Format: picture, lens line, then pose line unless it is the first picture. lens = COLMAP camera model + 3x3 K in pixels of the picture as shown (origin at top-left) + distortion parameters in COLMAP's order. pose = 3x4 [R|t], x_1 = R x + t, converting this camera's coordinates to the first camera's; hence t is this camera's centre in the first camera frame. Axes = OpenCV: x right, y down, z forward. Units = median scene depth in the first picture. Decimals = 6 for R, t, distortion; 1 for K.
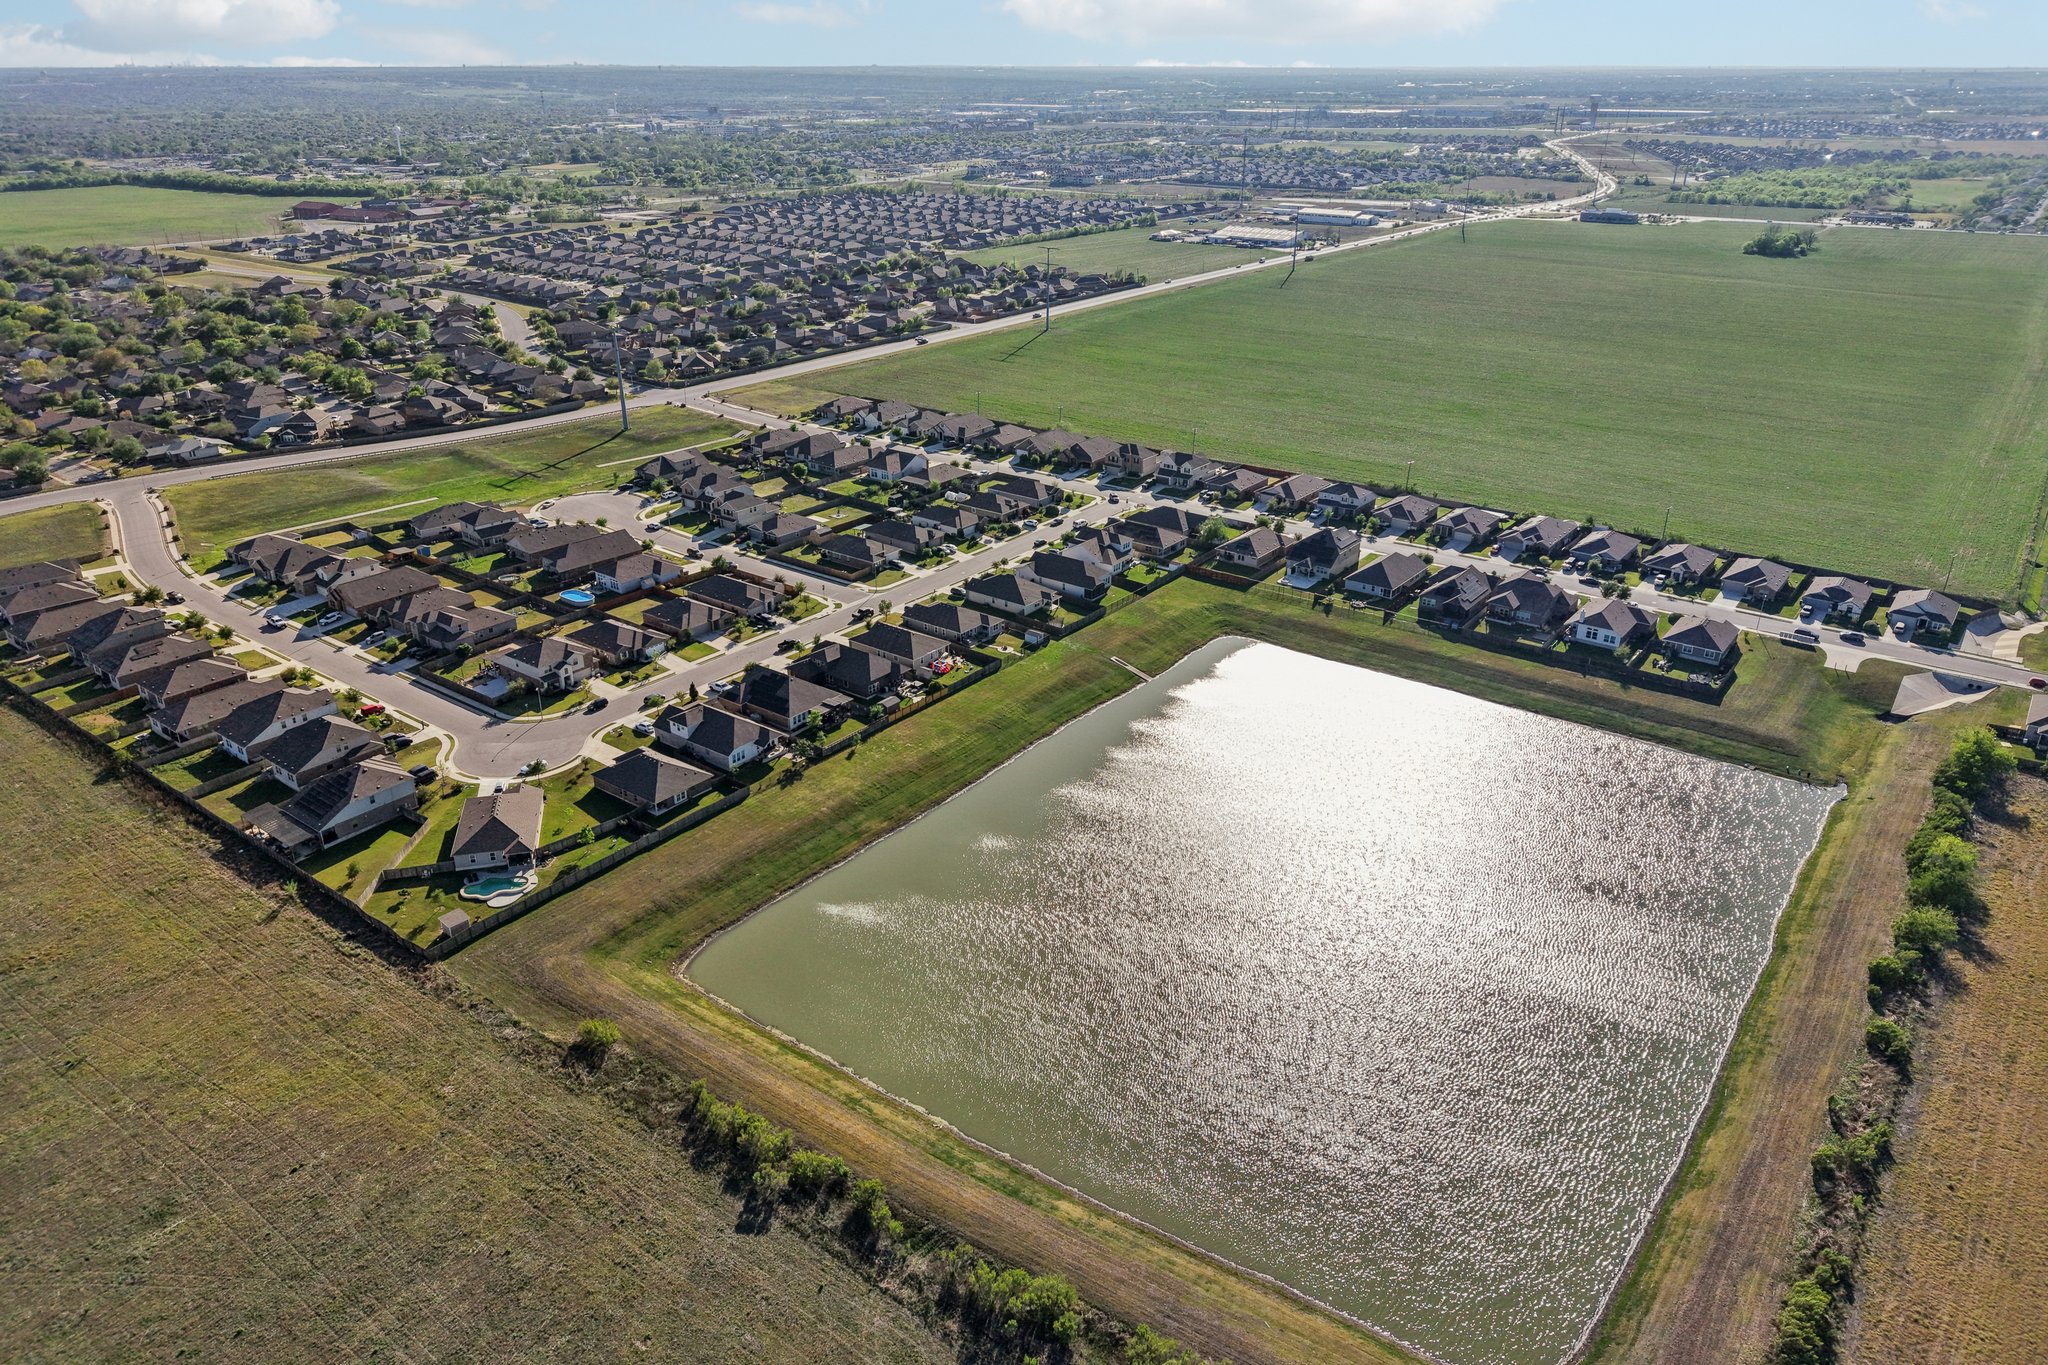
lens RADIAL K [[1371.6, 0, 1030.3], [0, 1371.6, 686.0], [0, 0, 1]] dist [0.031565, -0.029830]
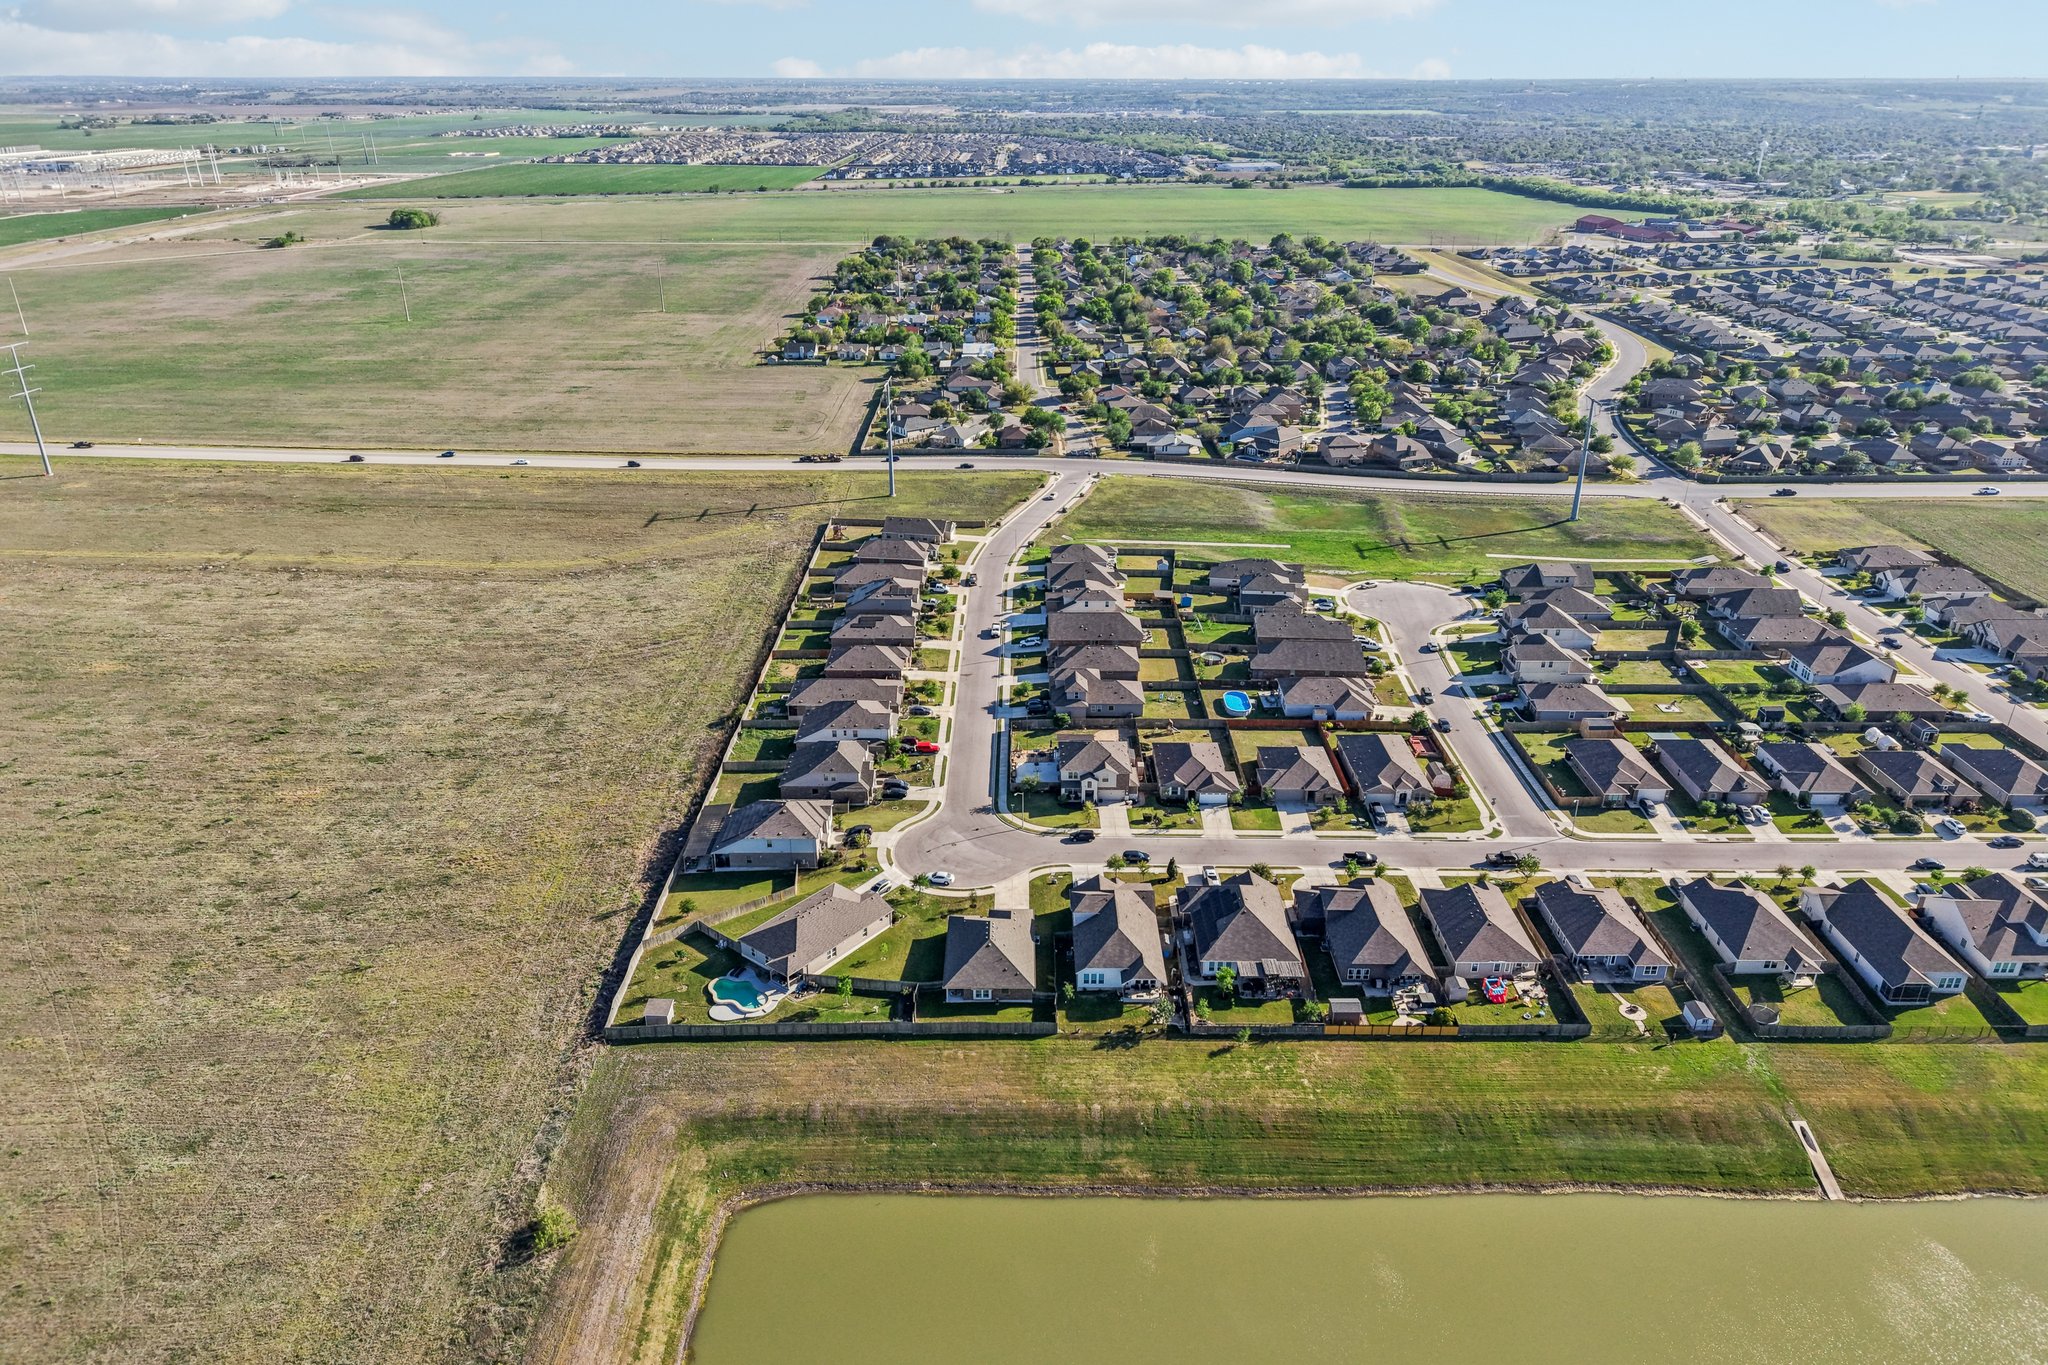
lens RADIAL K [[1356.4, 0, 1022.9], [0, 1356.4, 683.6], [0, 0, 1]] dist [0.040660, -0.045535]
pose [[0.605667, 0.324222, -0.726669, 0.188849], [-0.327503, 0.933859, 0.143697, -0.143189], [0.725196, 0.150954, 0.671791, 0.307948]]
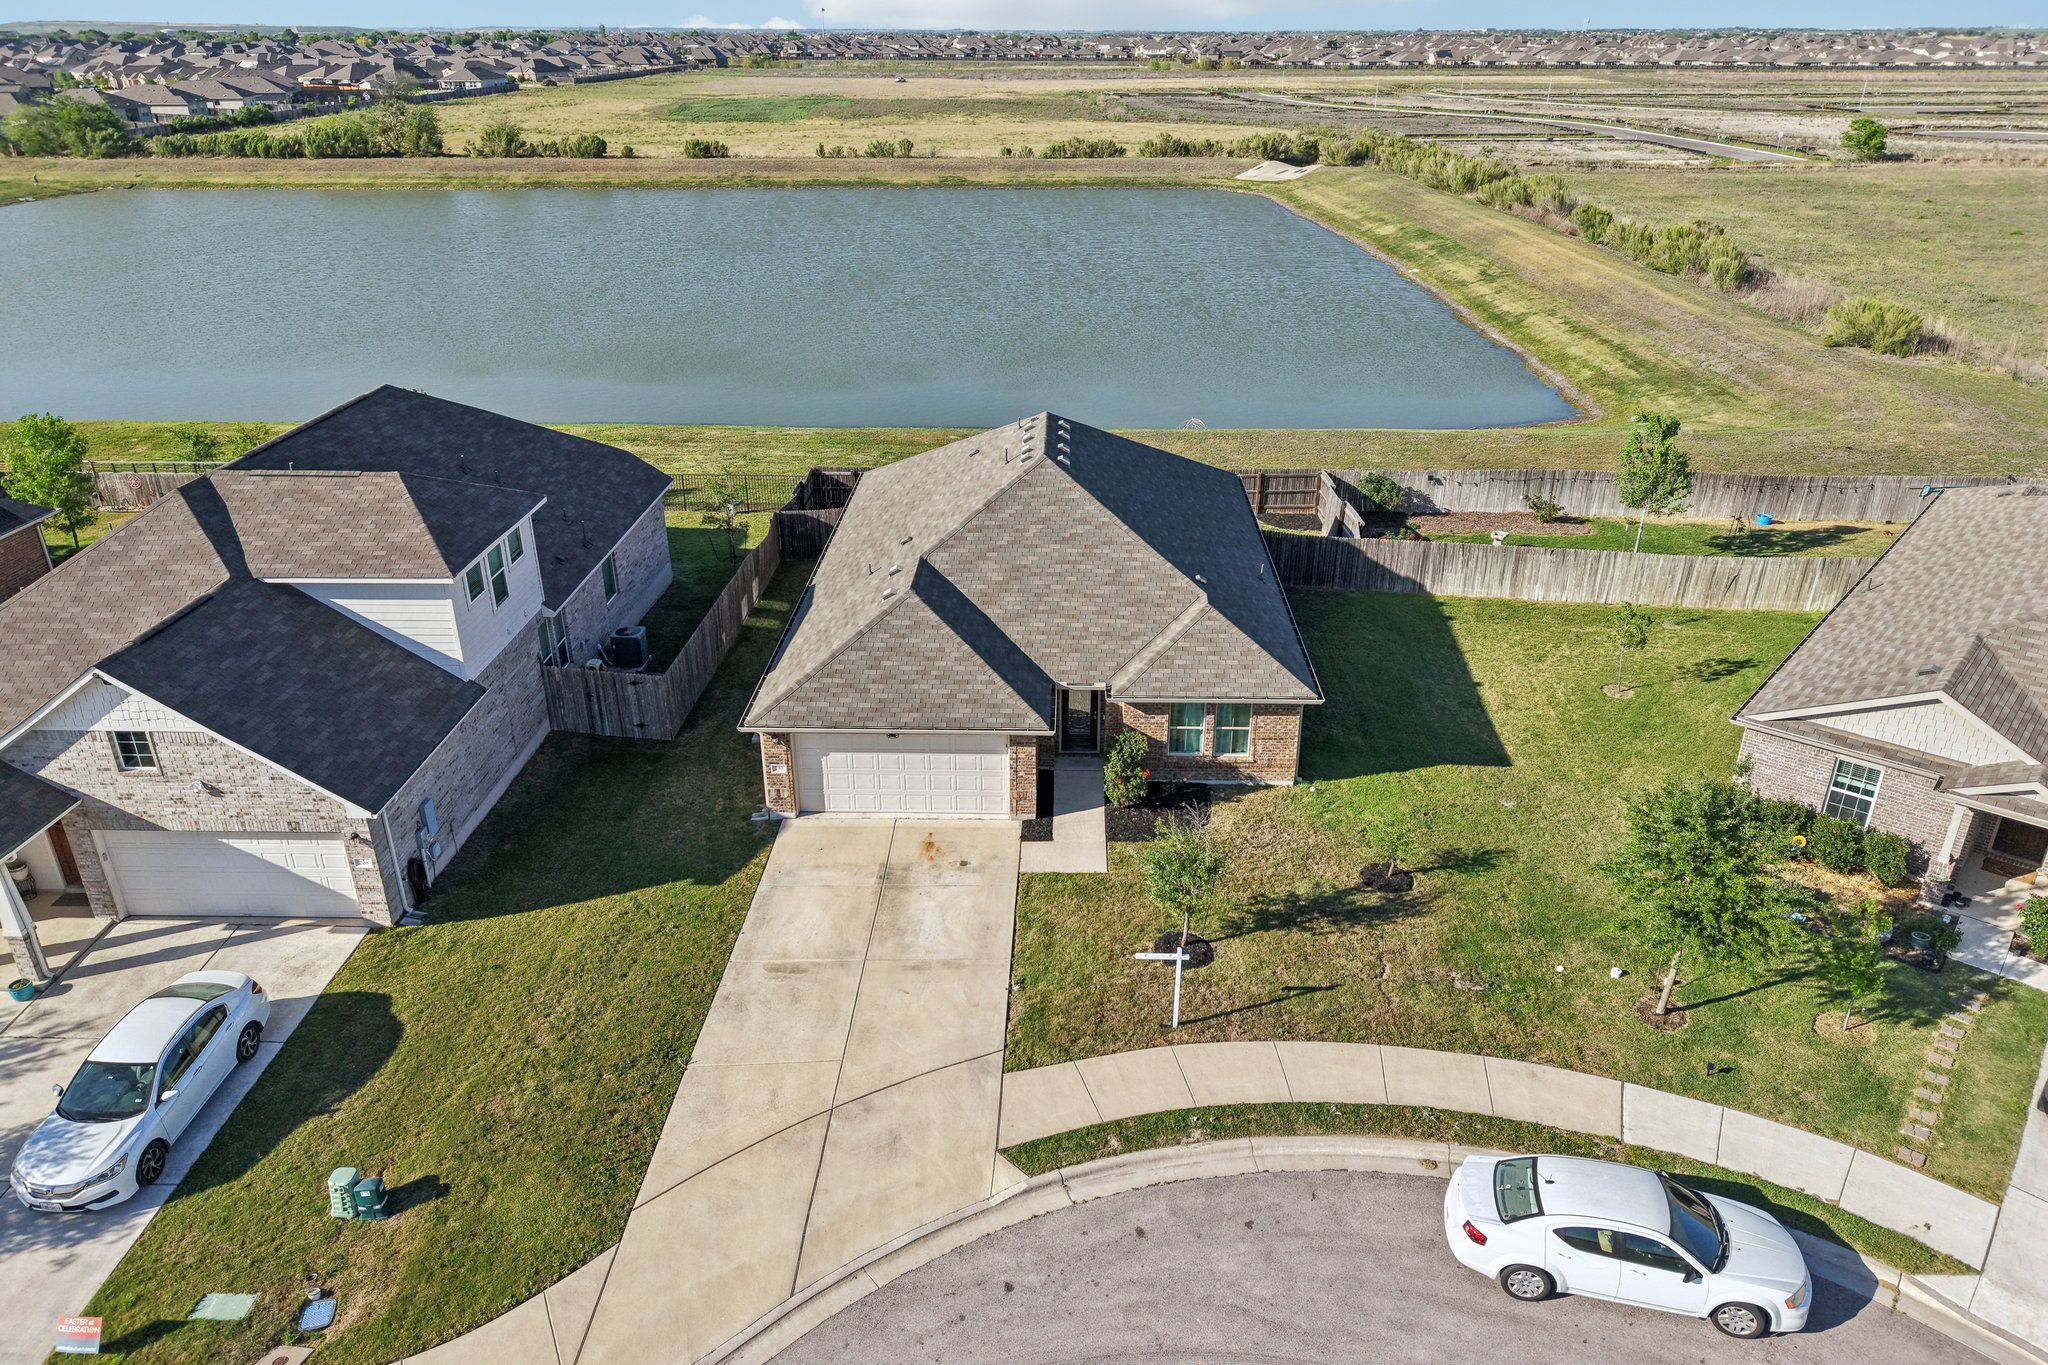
lens RADIAL K [[1395.7, 0, 1022.0], [0, 1395.7, 680.9], [0, 0, 1]] dist [0.031587, -0.032340]
pose [[-0.574644, -0.346424, 0.741468, -0.276320], [0.336979, 0.725472, 0.600112, -0.016072], [-0.745808, 0.594710, -0.300151, 0.731678]]
